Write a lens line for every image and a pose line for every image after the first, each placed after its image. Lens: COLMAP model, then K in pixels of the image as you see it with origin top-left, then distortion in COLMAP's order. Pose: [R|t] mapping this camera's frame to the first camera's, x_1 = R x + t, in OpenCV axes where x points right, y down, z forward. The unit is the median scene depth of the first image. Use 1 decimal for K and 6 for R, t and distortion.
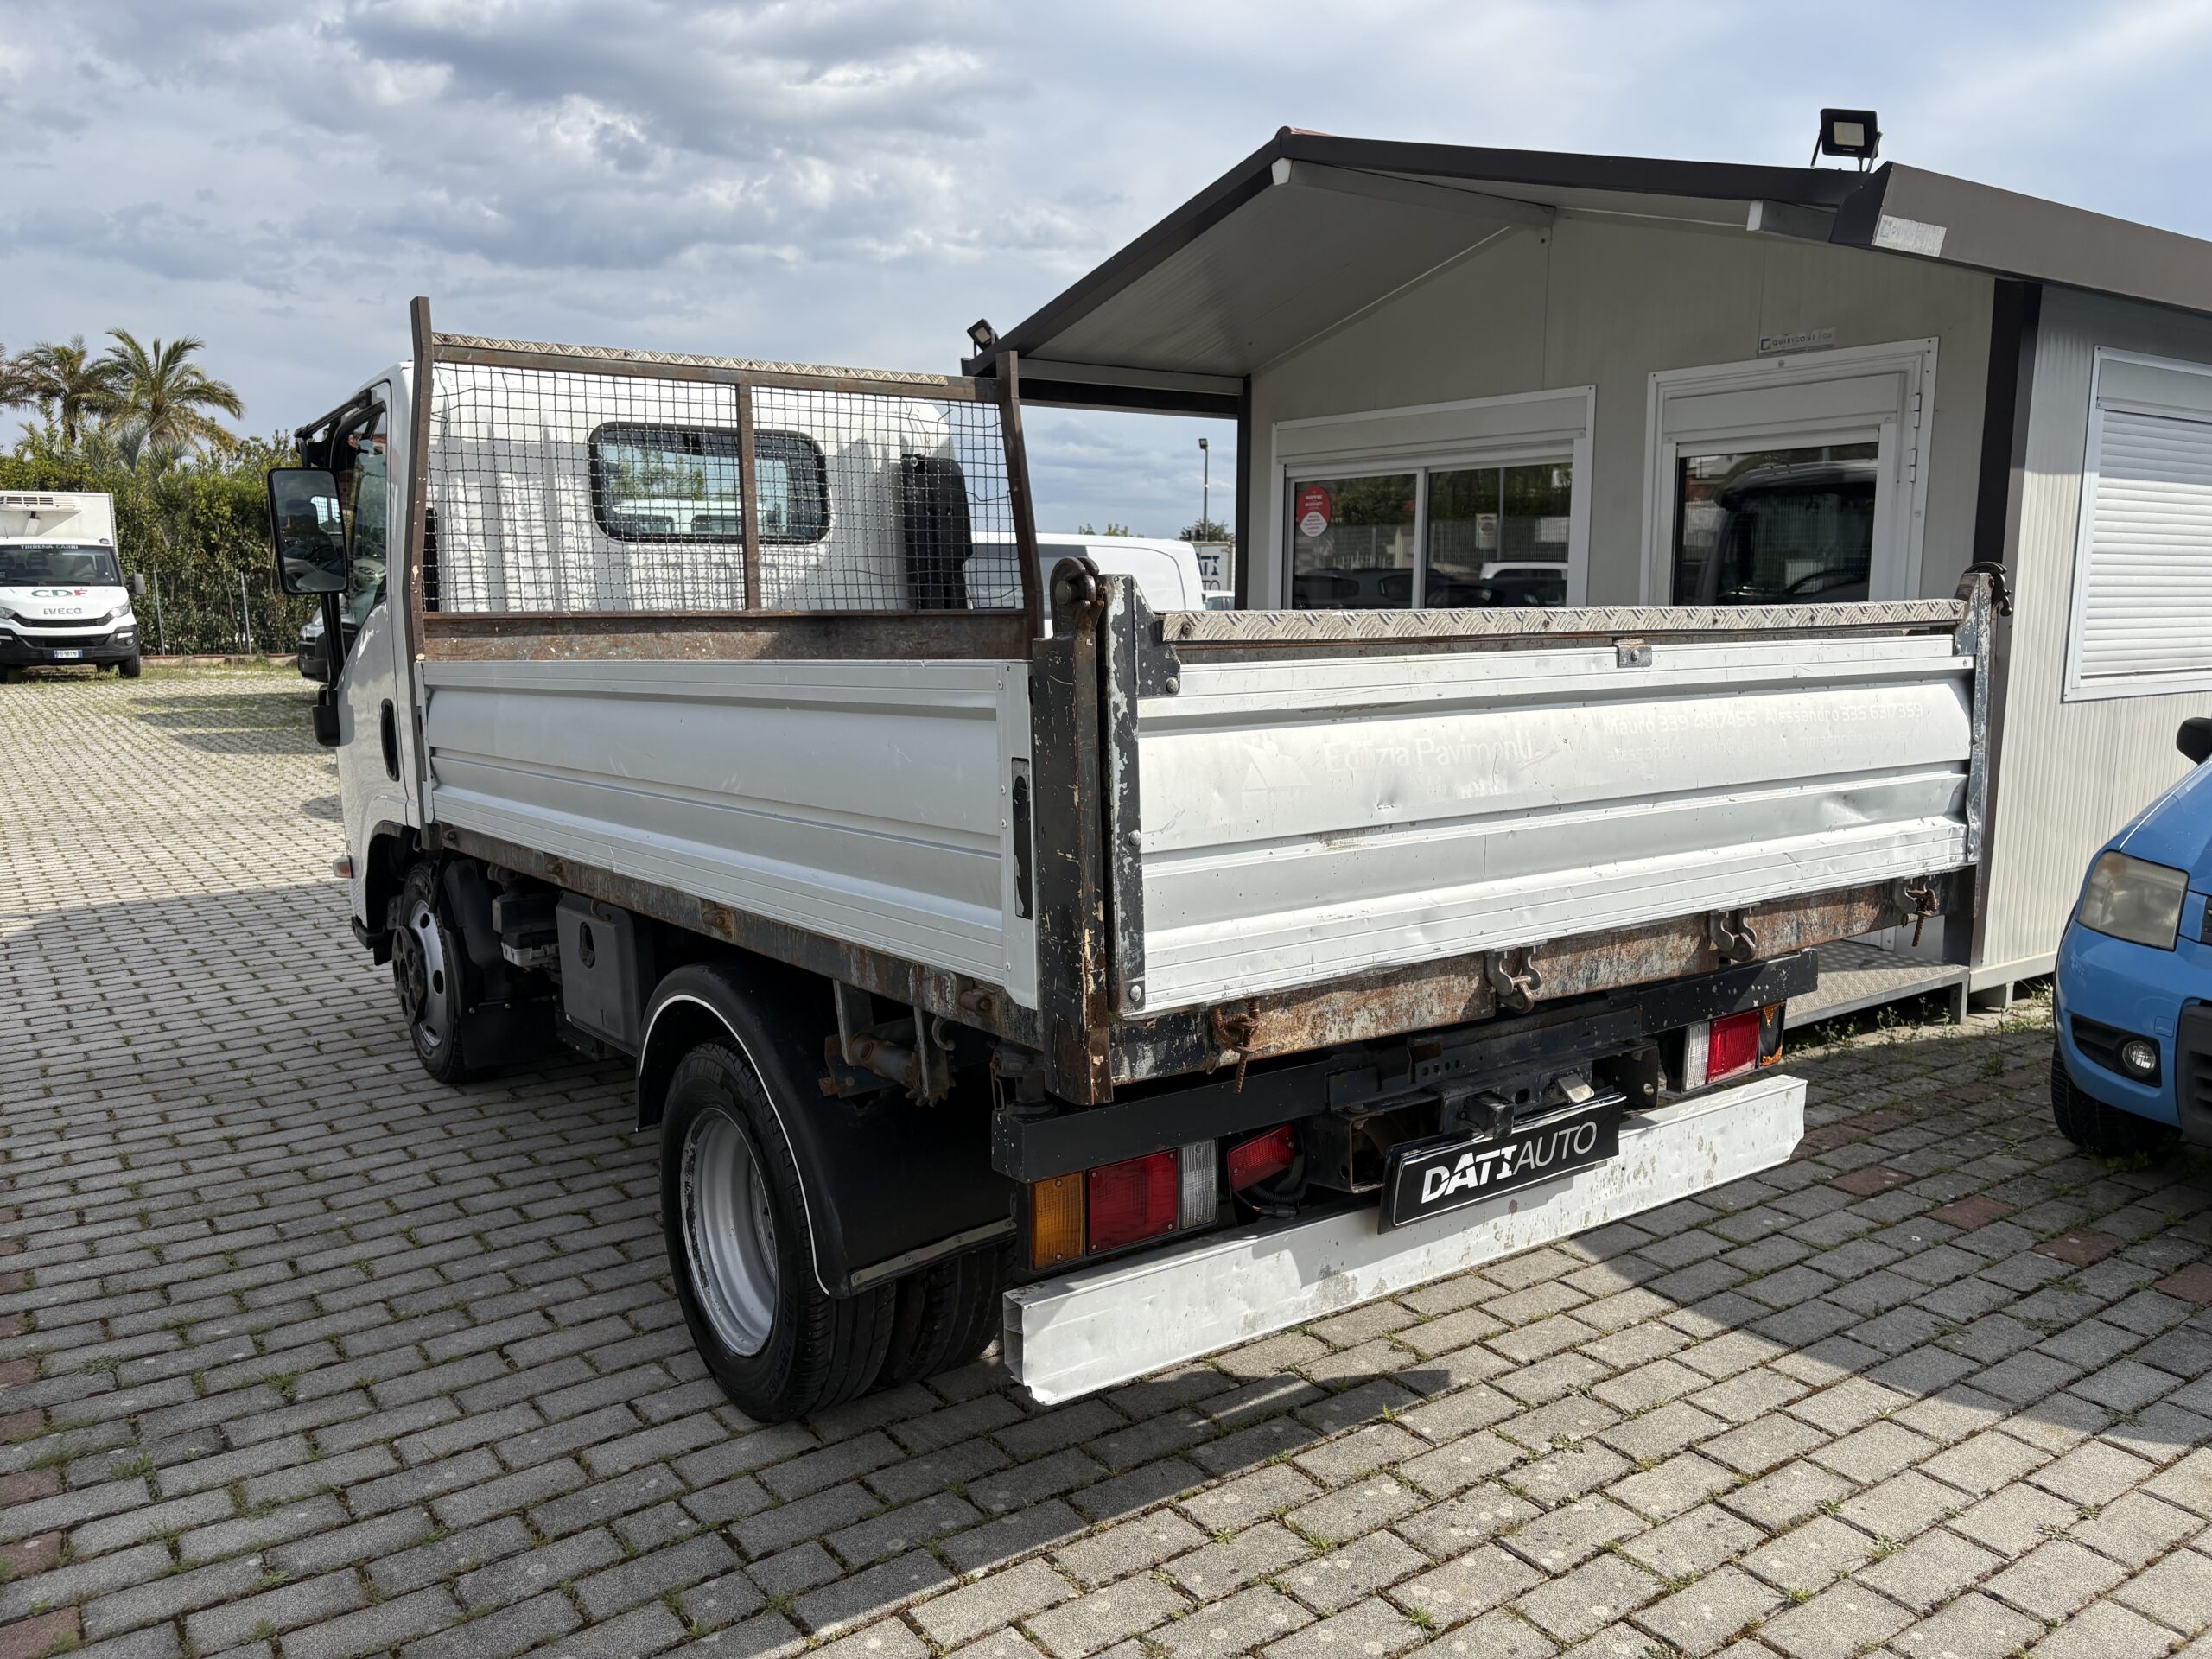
lens RADIAL K [[1663.8, 0, 1106.0], [0, 1663.8, 829.5], [0, 0, 1]] dist [0.075281, -0.086176]
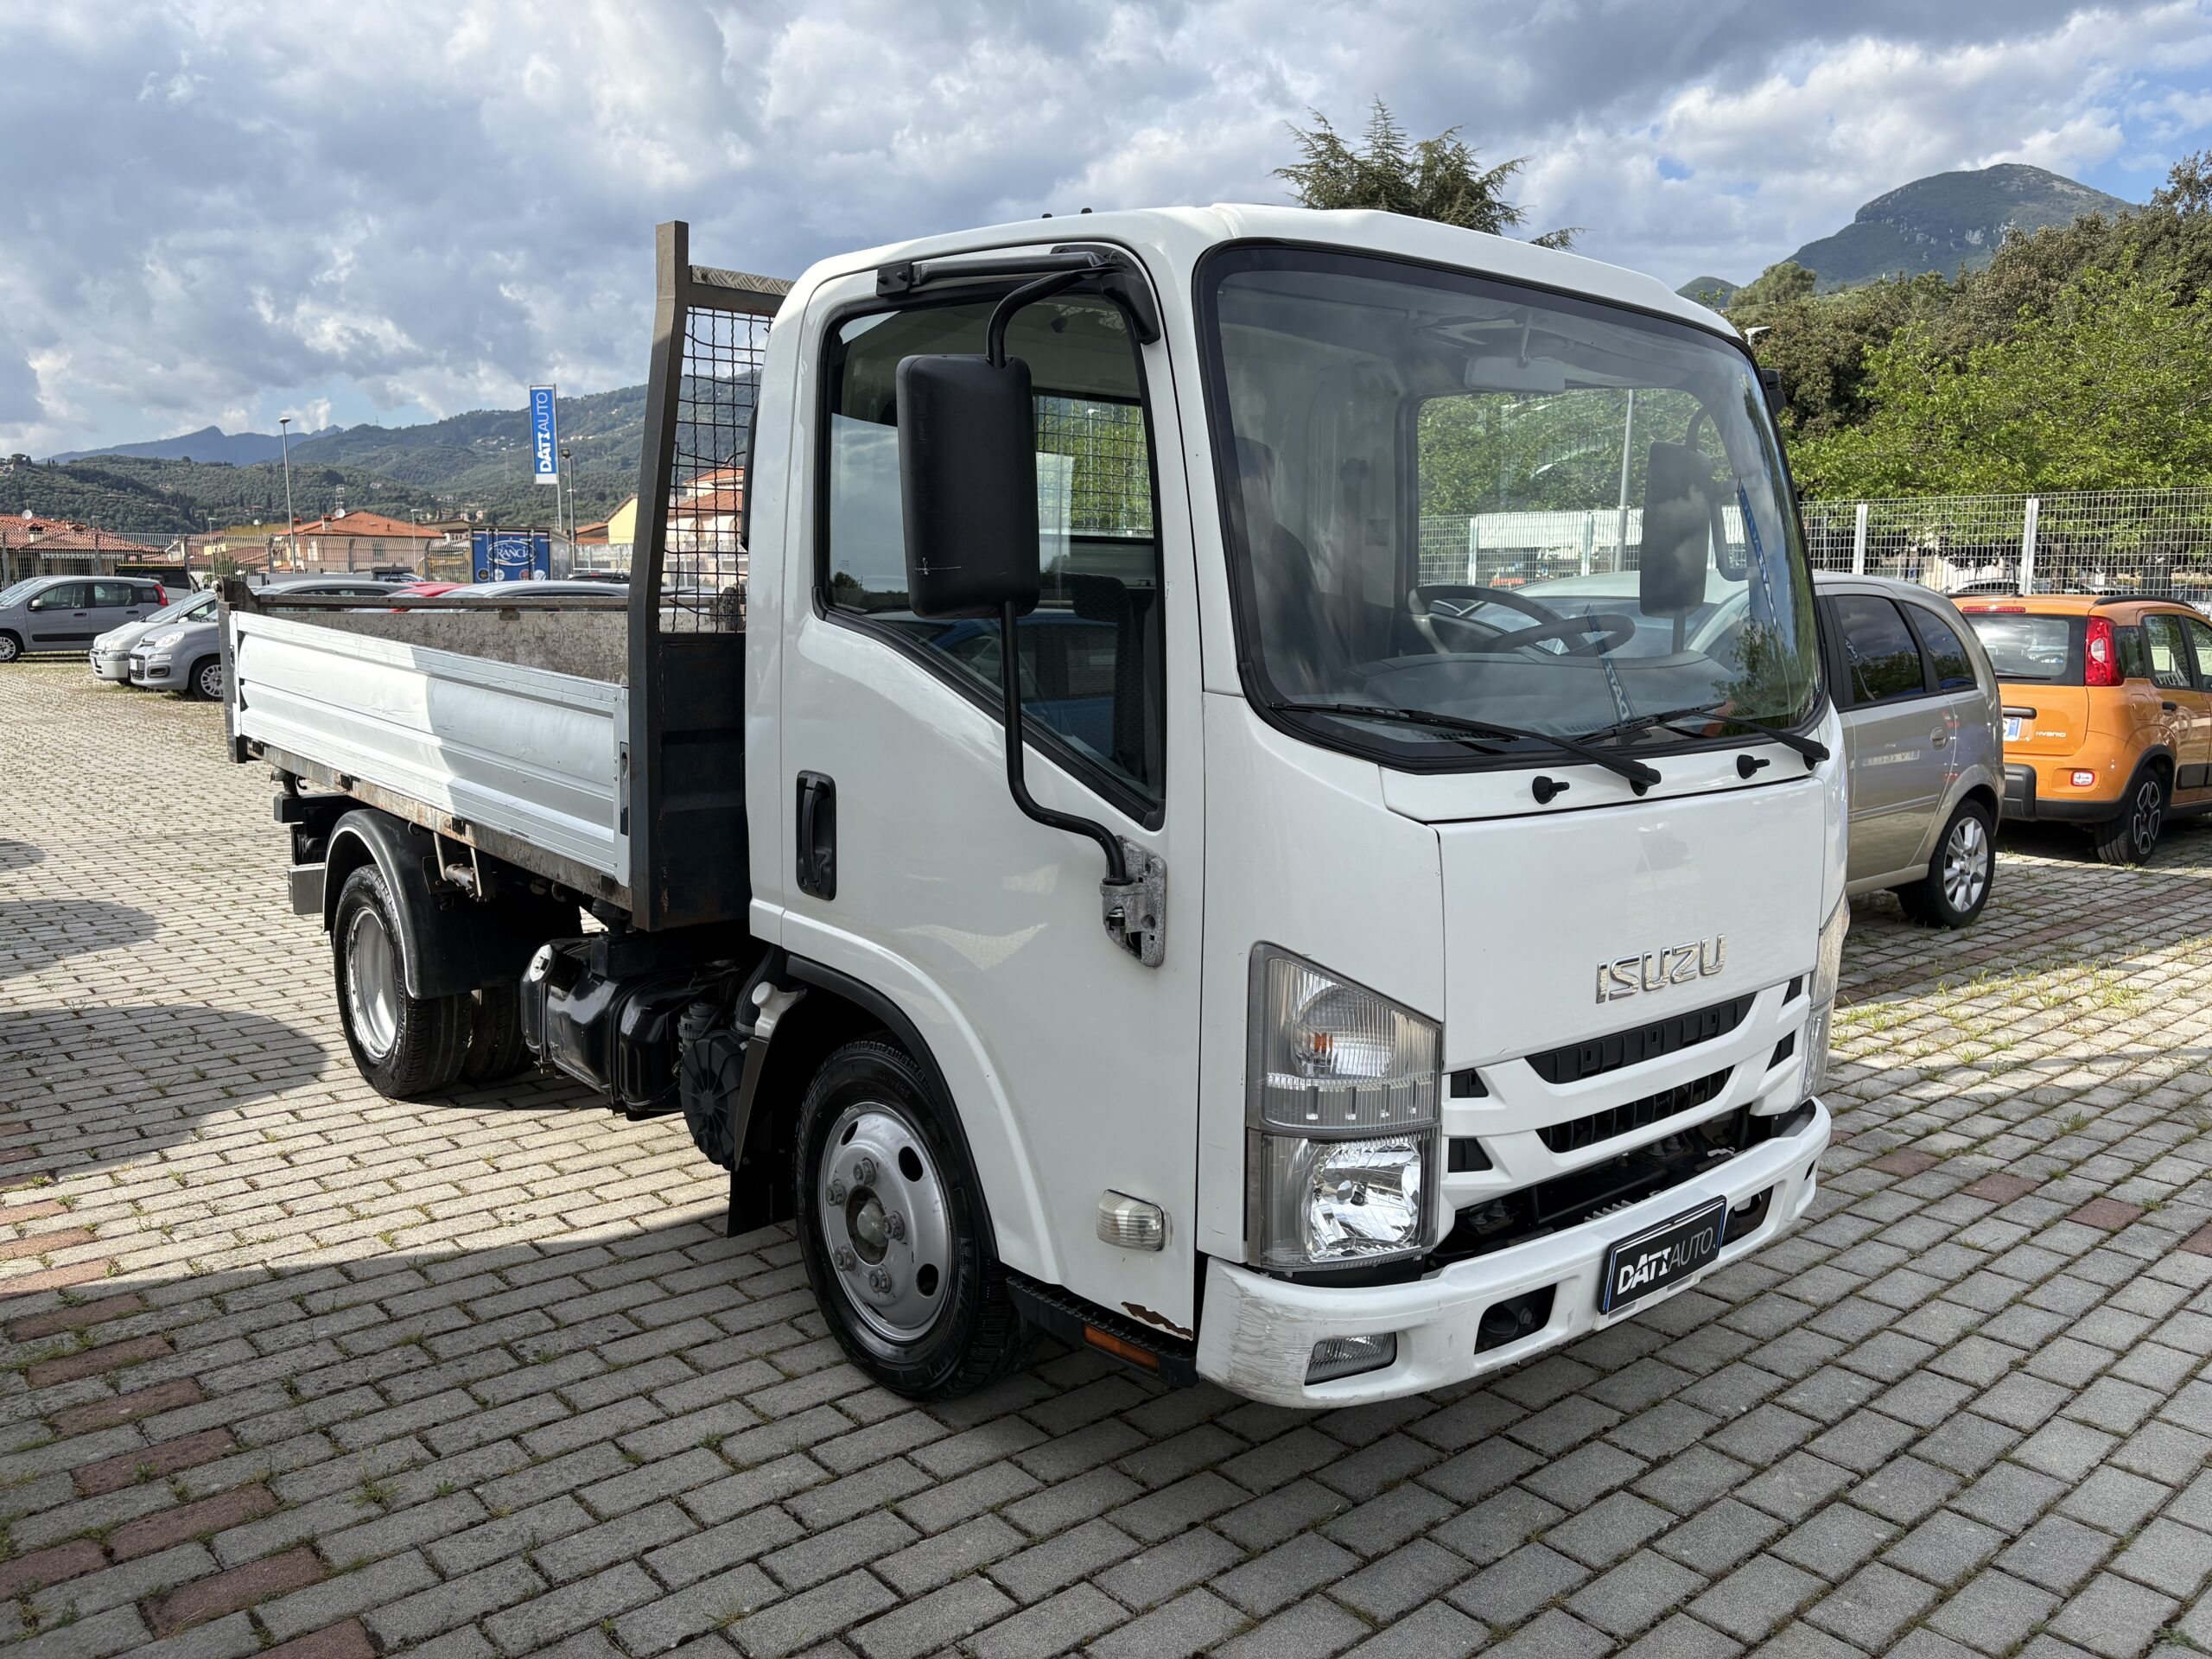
lens RADIAL K [[1663.8, 0, 1106.0], [0, 1663.8, 829.5], [0, 0, 1]] dist [0.075281, -0.086176]
pose [[-0.994141, 0.009982, -0.107626, -0.255379], [-0.021259, 0.958220, 0.285242, -0.423860], [0.105977, 0.285859, -0.952394, 2.829219]]
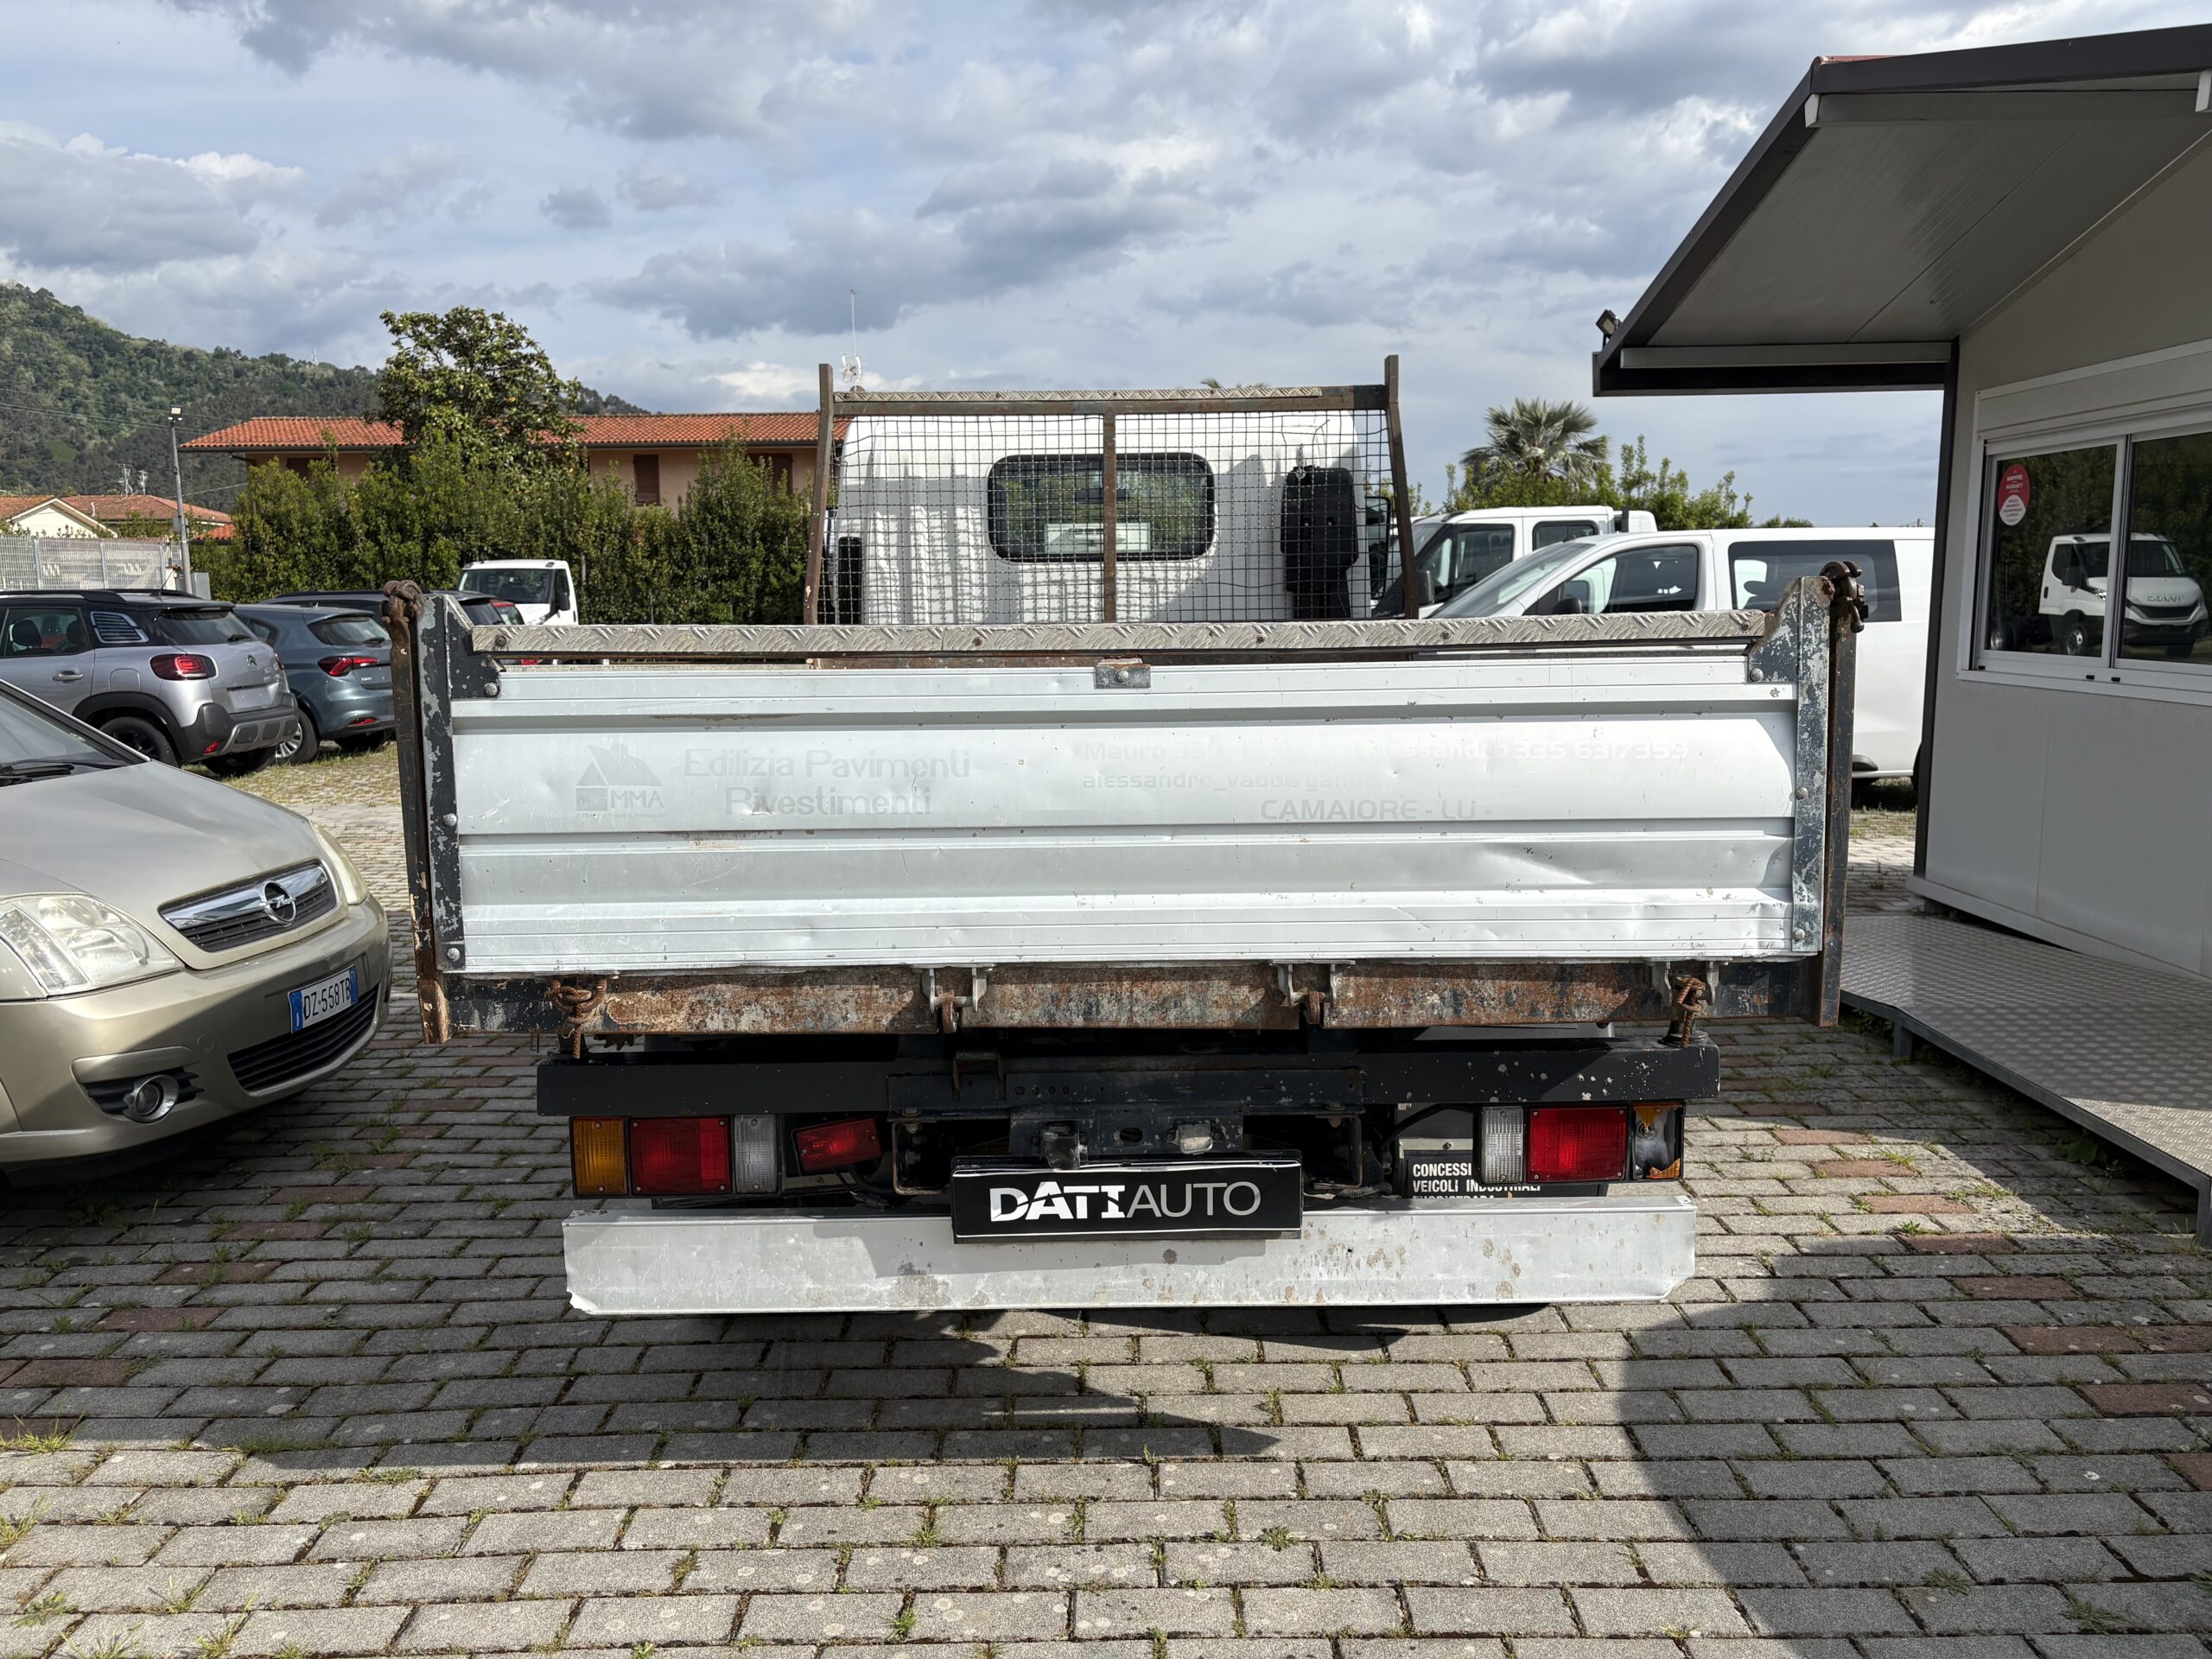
lens RADIAL K [[1655.5, 0, 1106.0], [0, 1655.5, 829.5], [0, 0, 1]] dist [0.100346, -0.127723]
pose [[0.820013, 0.070501, -0.567987, 0.644895], [-0.072109, 0.997203, 0.019671, -0.027145], [0.567785, 0.024826, 0.822803, 0.178047]]
